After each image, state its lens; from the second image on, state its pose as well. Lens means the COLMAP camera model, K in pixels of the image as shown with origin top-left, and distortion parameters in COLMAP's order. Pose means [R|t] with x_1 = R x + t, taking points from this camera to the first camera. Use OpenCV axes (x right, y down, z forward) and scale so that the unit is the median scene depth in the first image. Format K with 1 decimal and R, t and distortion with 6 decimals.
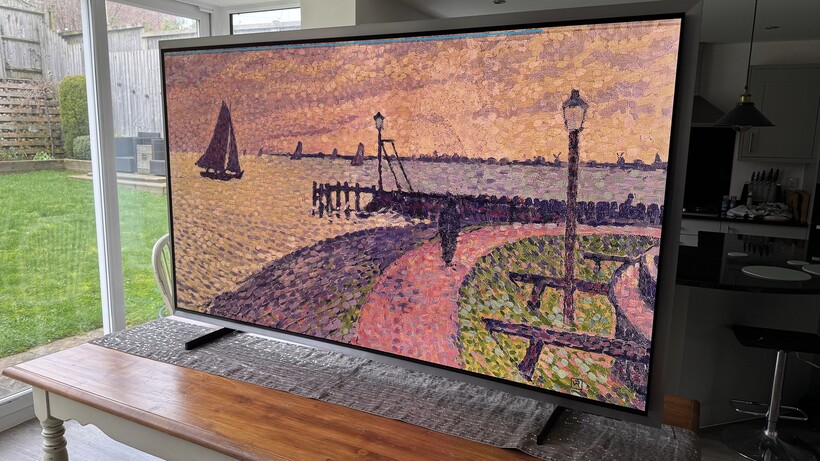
lens RADIAL K [[586.8, 0, 410.5], [0, 586.8, 234.2], [0, 0, 1]] dist [0.012927, 0.001771]
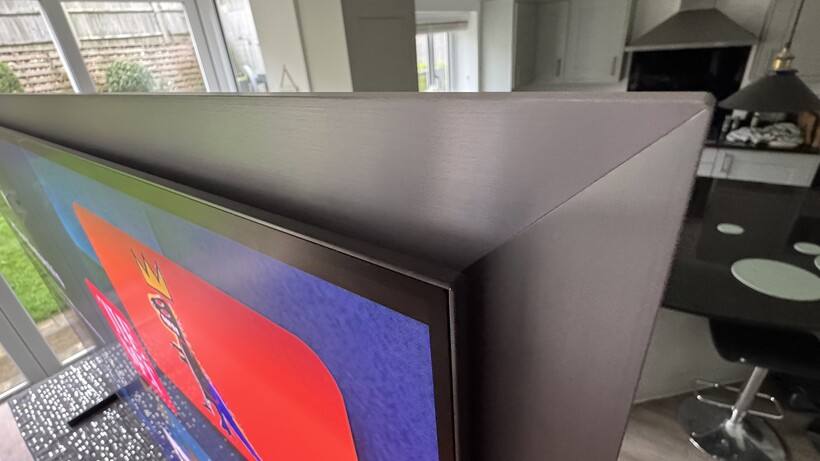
lens RADIAL K [[372.9, 0, 409.1], [0, 372.9, 227.7], [0, 0, 1]] dist [-0.003409, -0.000580]
pose [[0.980146, -0.015083, -0.197703, 0.124701], [0.072985, 0.954538, 0.289015, -0.106911], [0.184356, -0.297707, 0.936688, 0.251566]]
